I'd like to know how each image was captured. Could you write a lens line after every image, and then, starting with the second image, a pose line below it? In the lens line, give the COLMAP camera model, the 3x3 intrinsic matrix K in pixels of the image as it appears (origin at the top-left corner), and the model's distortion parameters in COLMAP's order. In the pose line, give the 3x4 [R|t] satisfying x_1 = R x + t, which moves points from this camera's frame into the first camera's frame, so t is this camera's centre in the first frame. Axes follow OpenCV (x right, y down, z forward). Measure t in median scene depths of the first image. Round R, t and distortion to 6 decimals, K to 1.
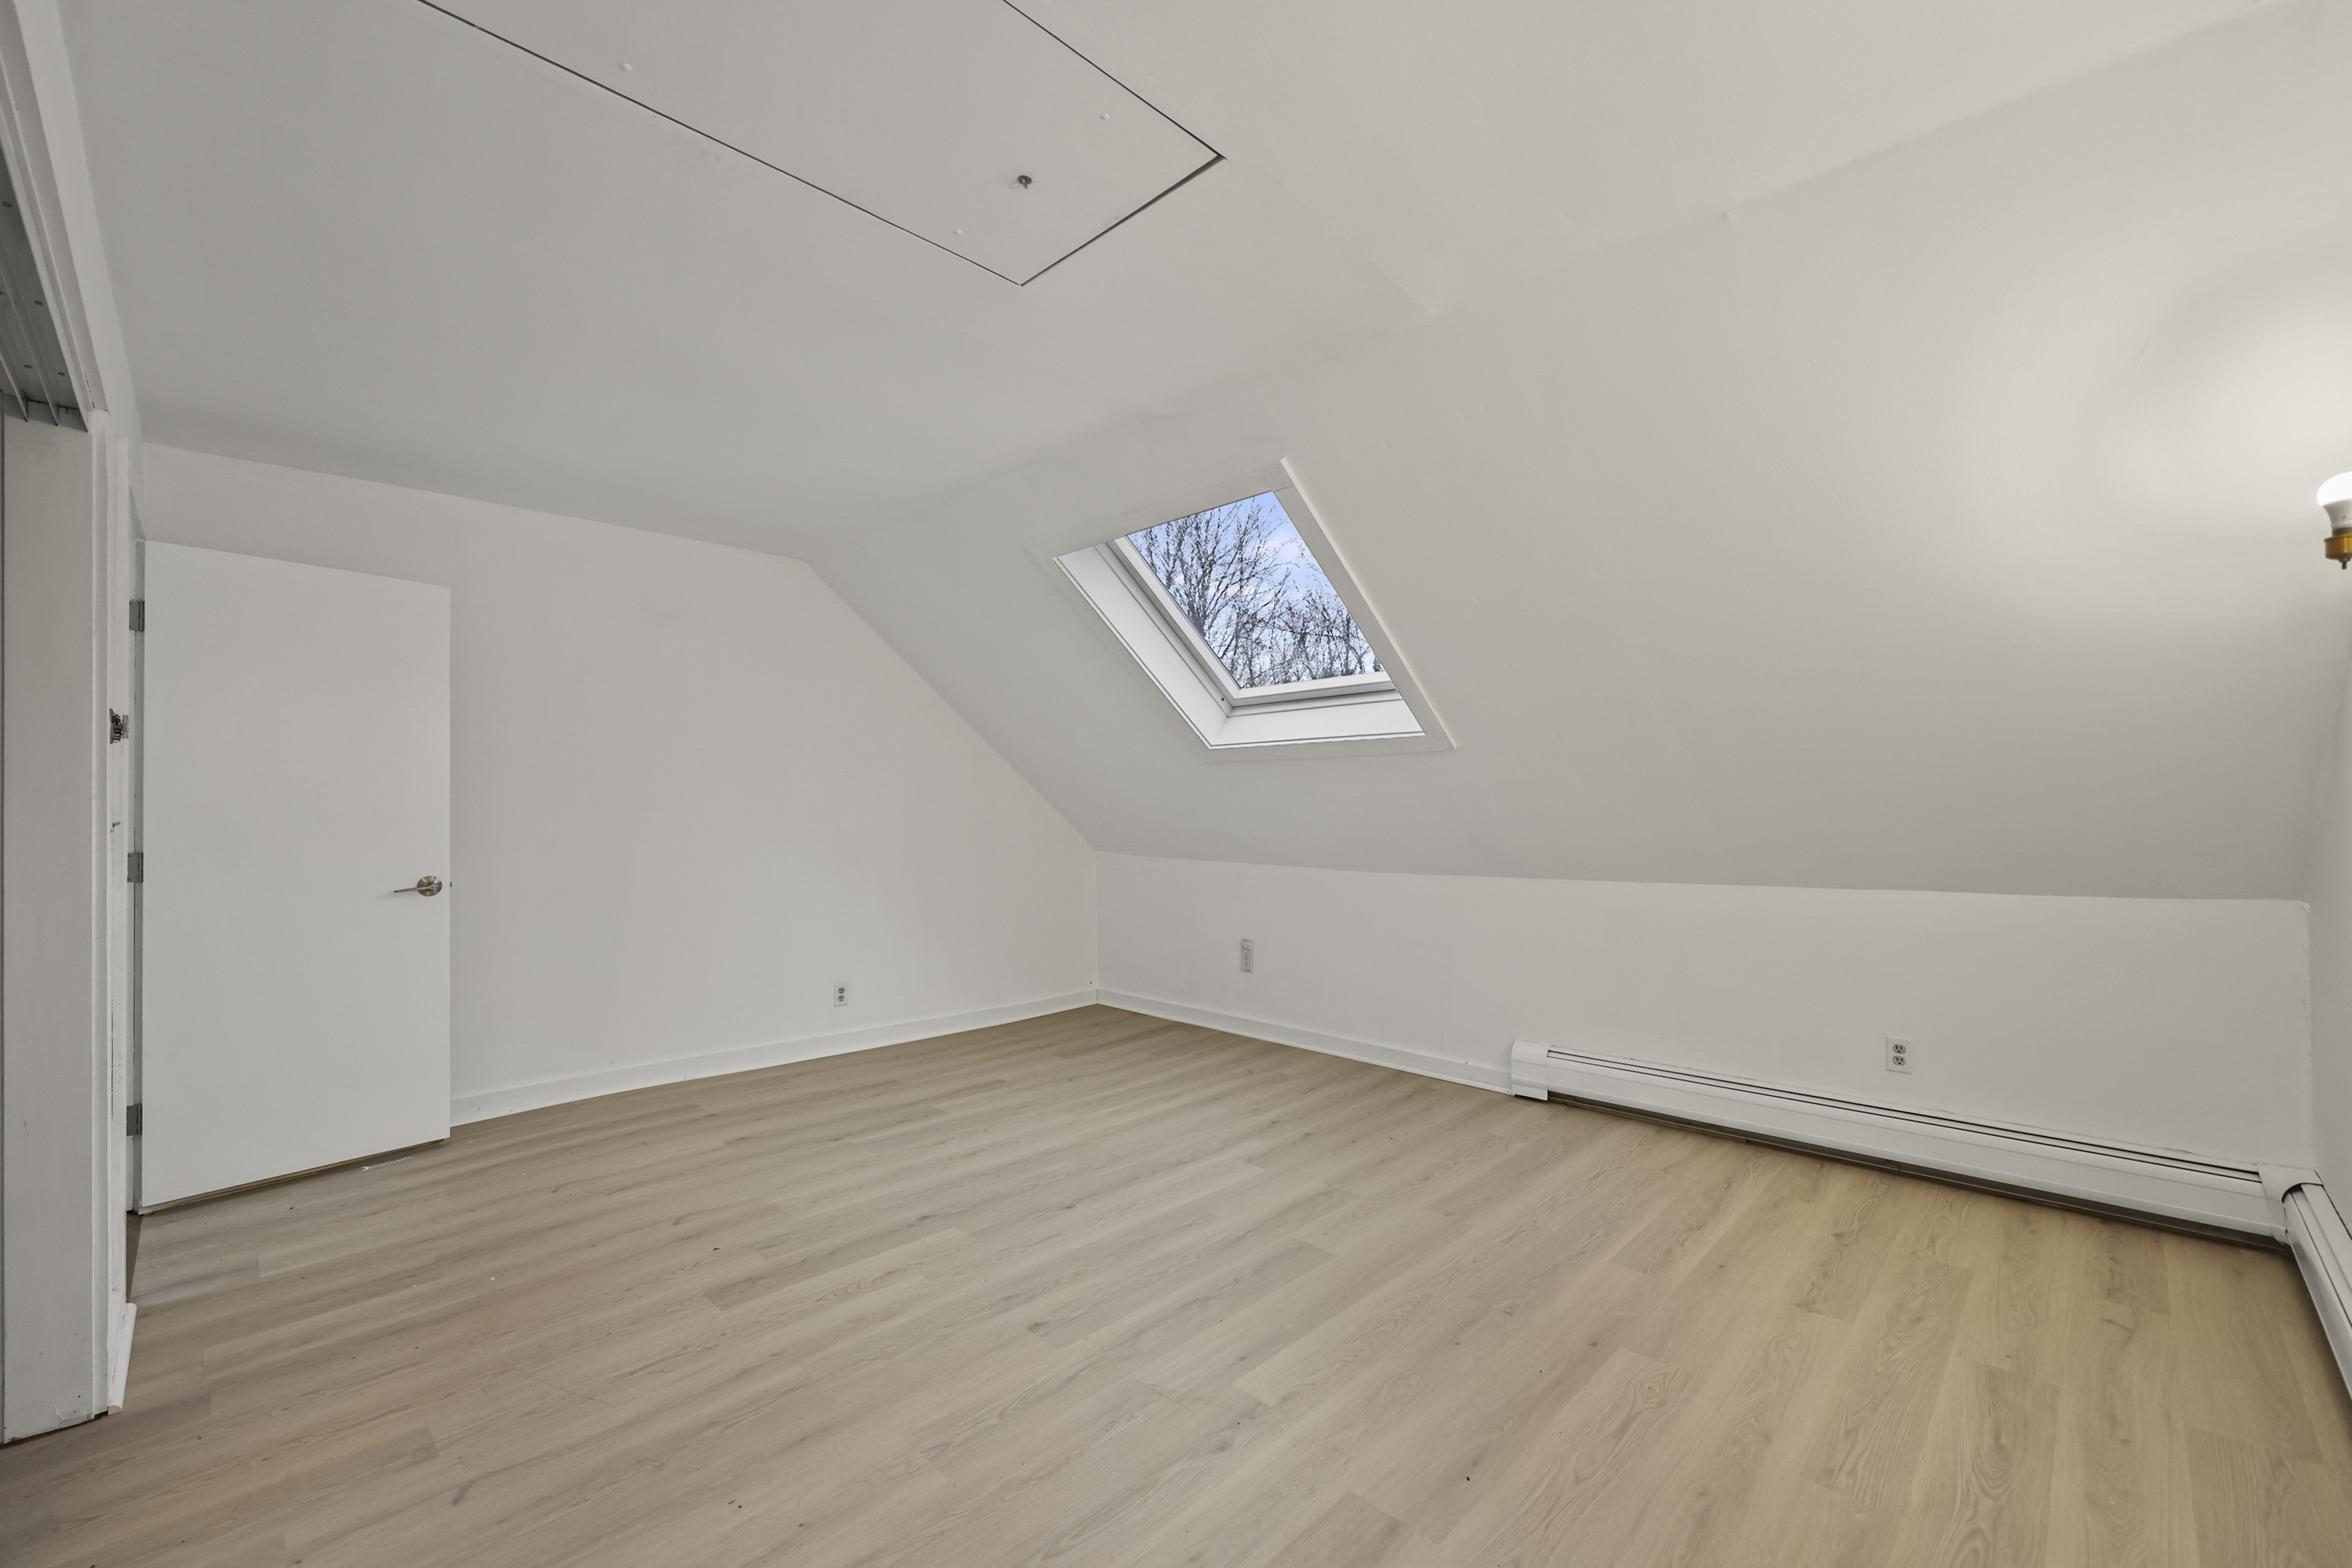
lens RADIAL K [[960.2, 0, 1191.1], [0, 960.2, 804.2], [0, 0, 1]] dist [0.001583, -0.000034]
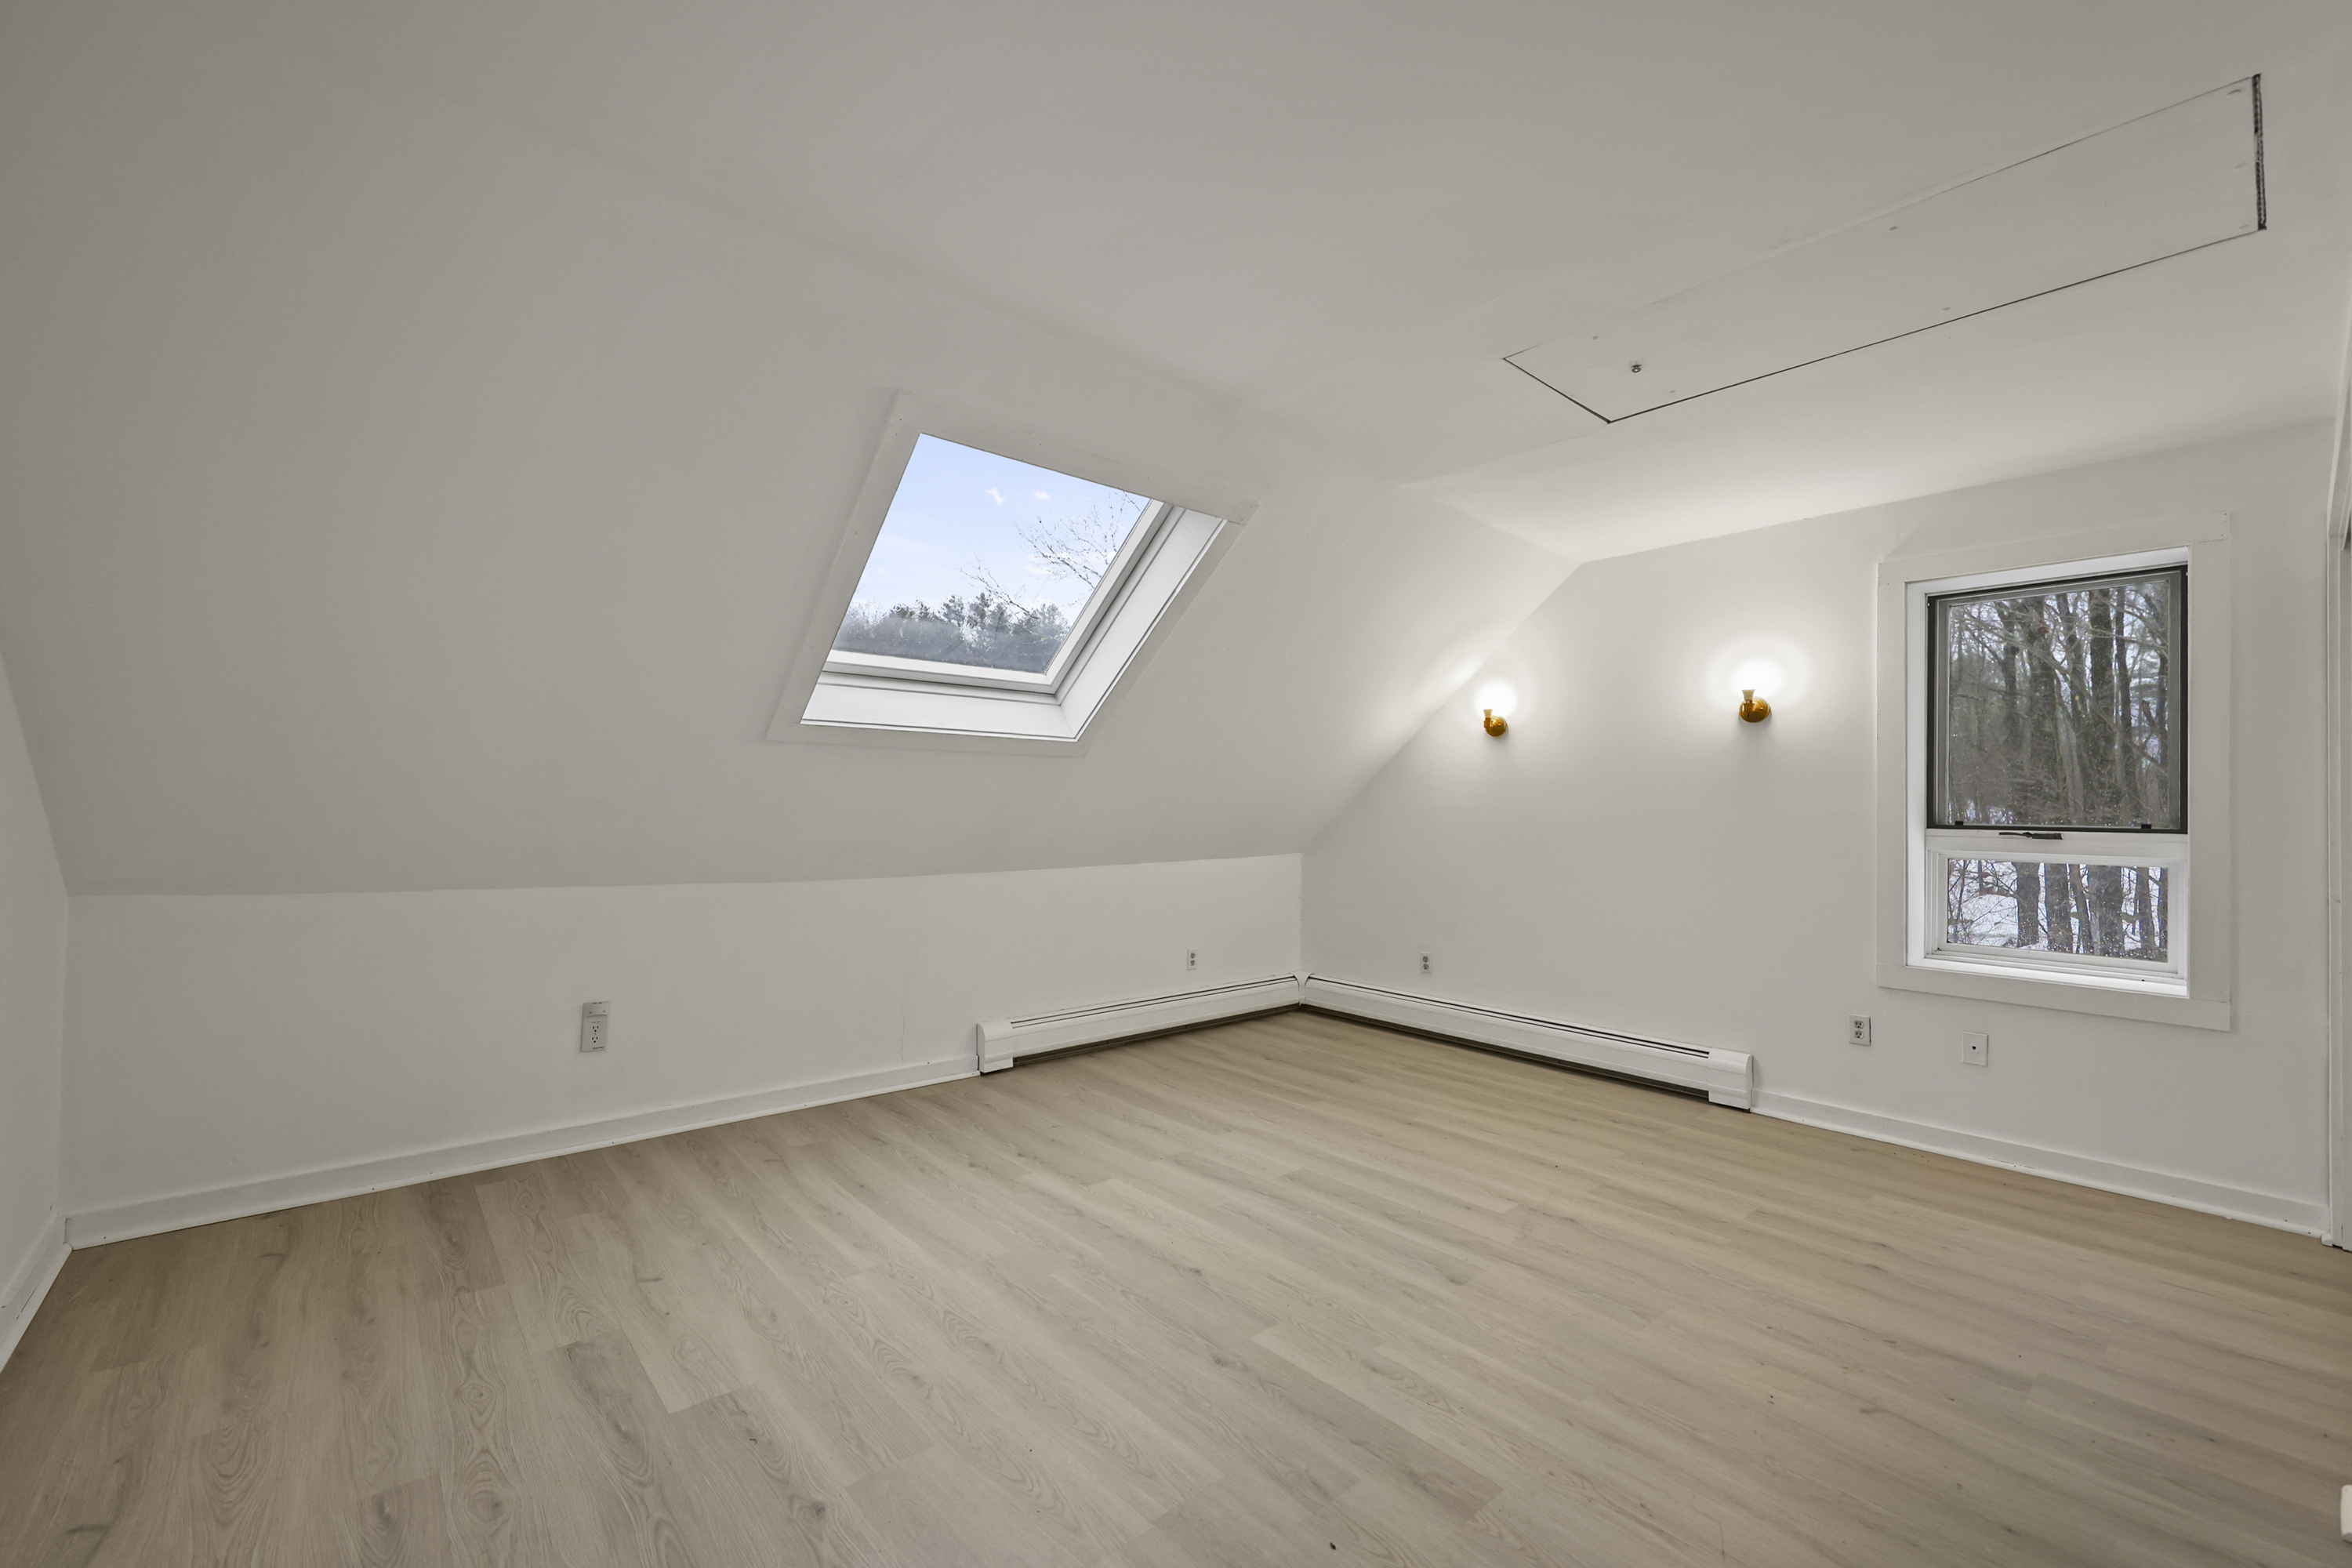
lens RADIAL K [[960.2, 0, 1191.4], [0, 960.2, 776.9], [0, 0, 1]] dist [0.001583, -0.000034]
pose [[0.072360, 0.039162, 0.996609, -0.859376], [-0.016059, 0.999145, -0.038095, 0.007563], [-0.997249, -0.013248, 0.072927, 0.809063]]
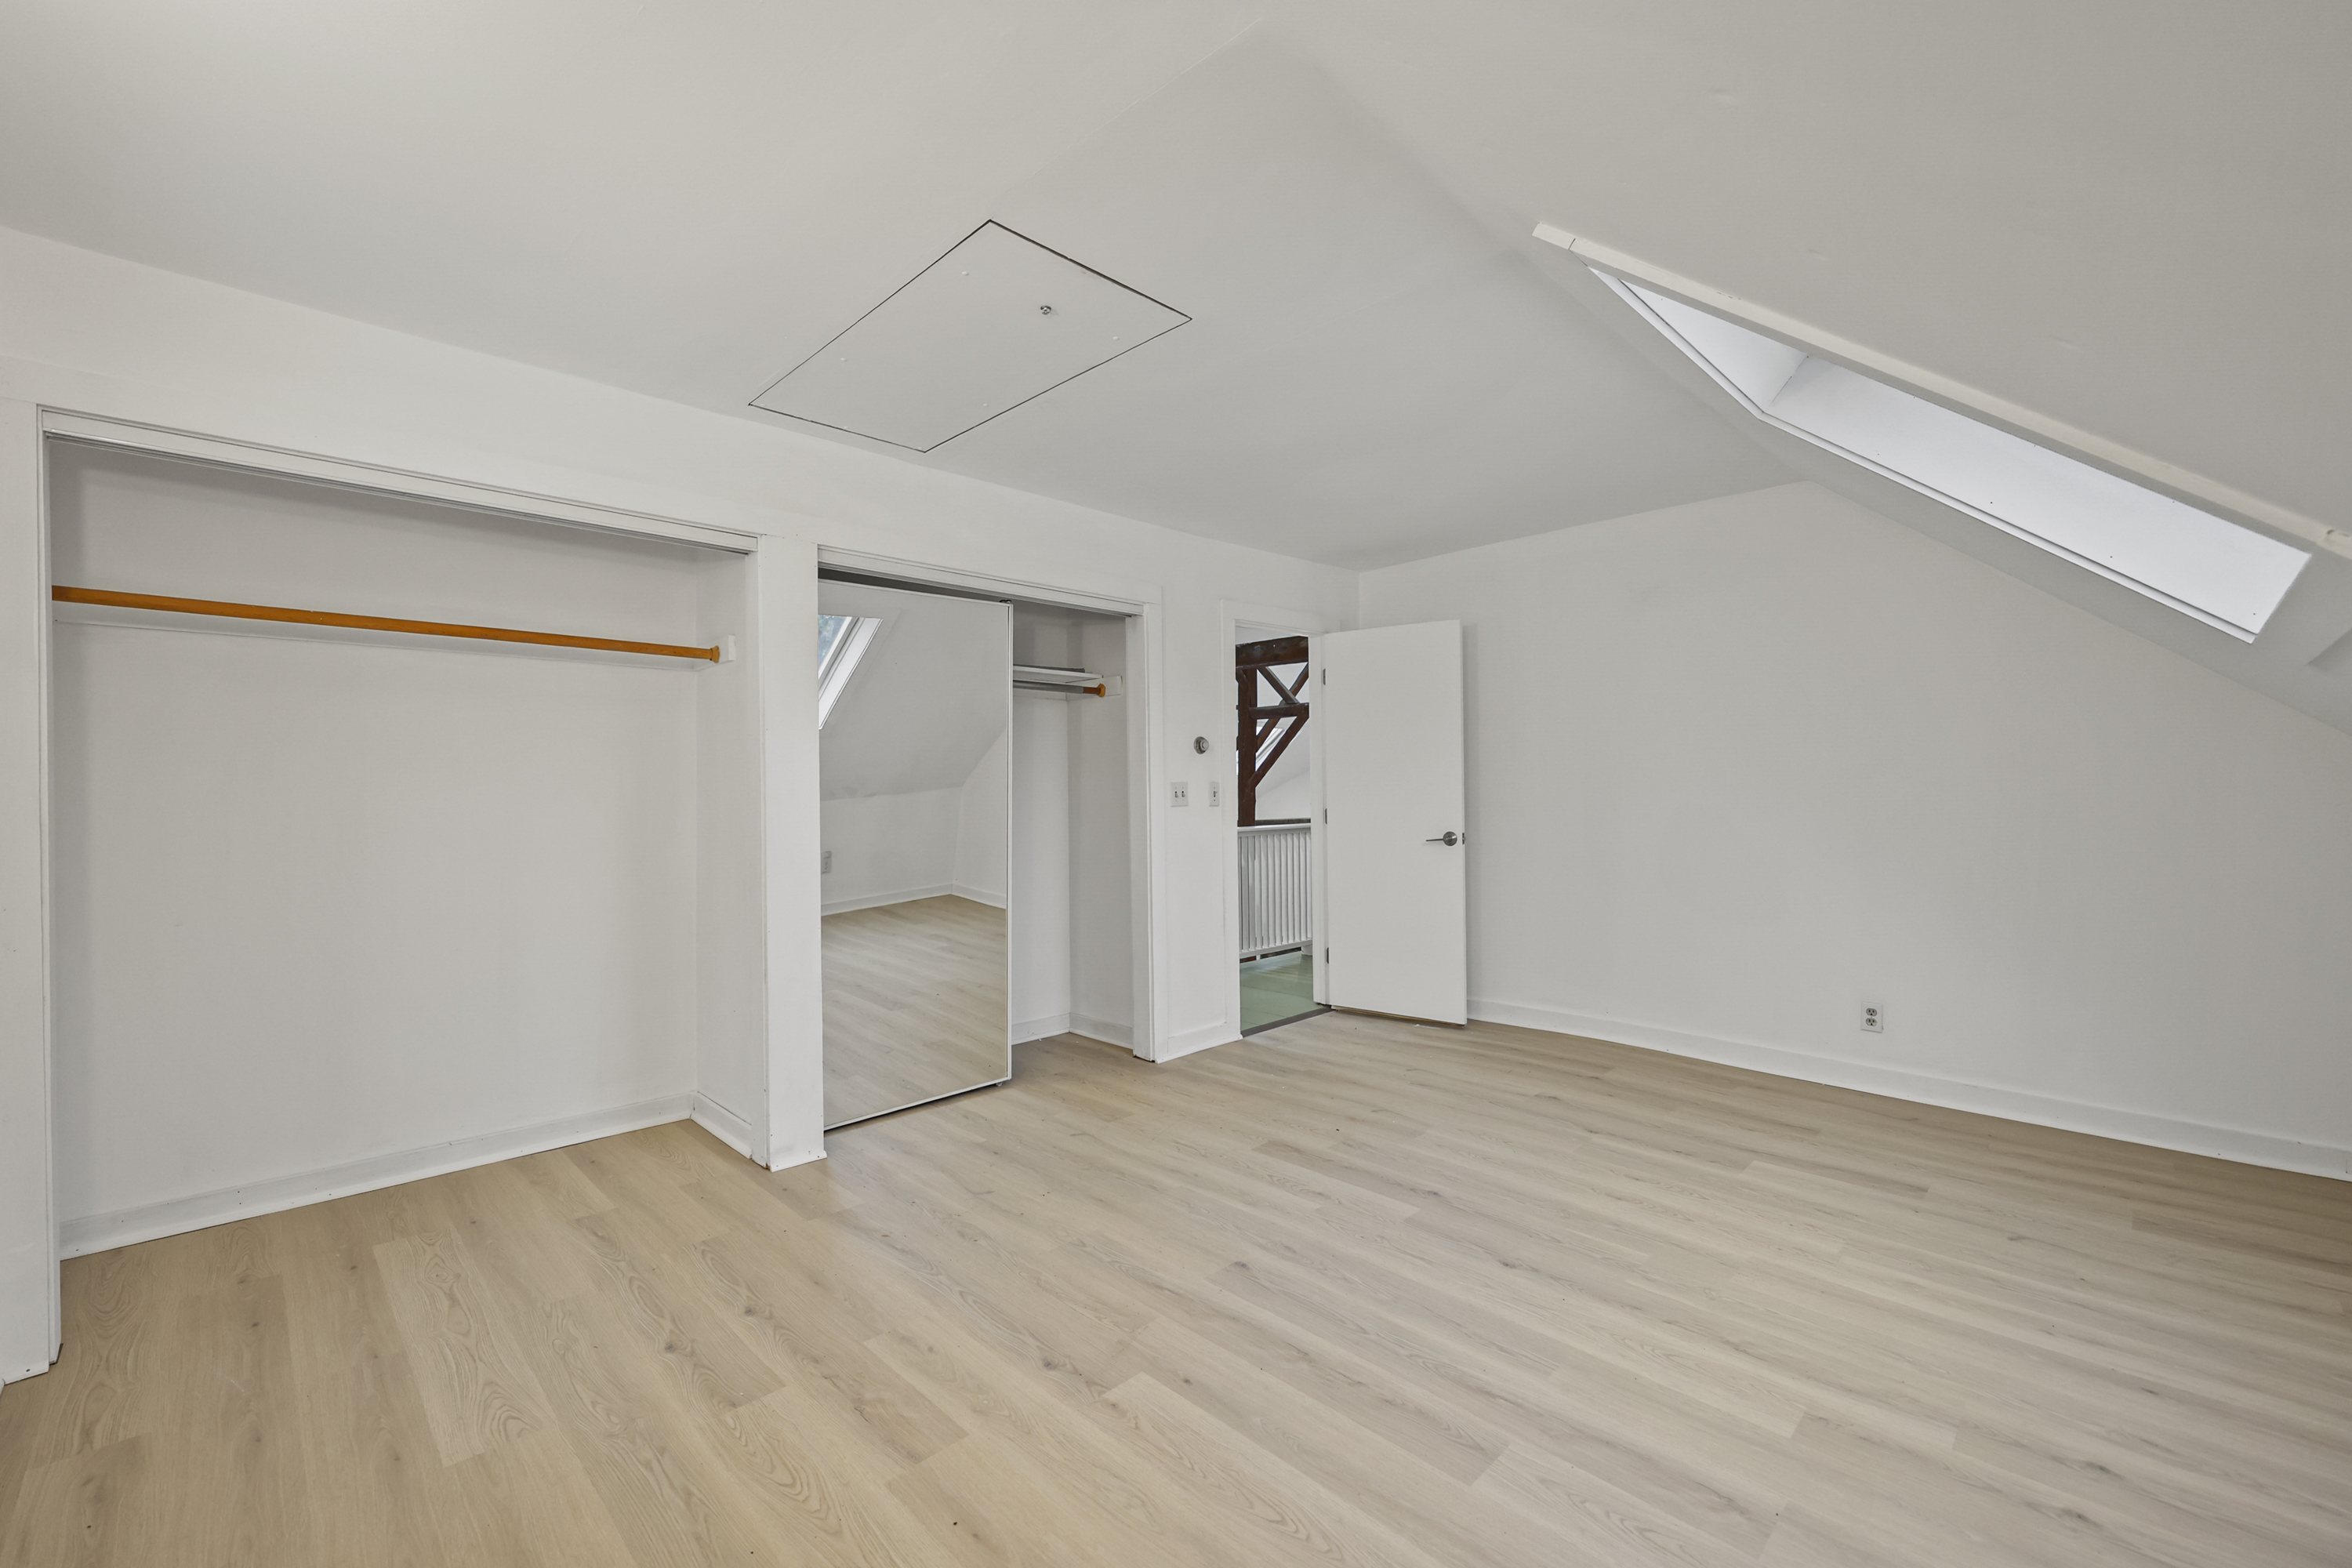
lens RADIAL K [[960.2, 0, 1161.3], [0, 960.2, 789.0], [0, 0, 1]] dist [0.001583, -0.000034]
pose [[-0.035022, 0.004389, -0.999377, 0.606004], [0.015399, 0.999874, 0.003852, 0.001176], [0.999268, -0.015255, -0.035085, 0.629361]]
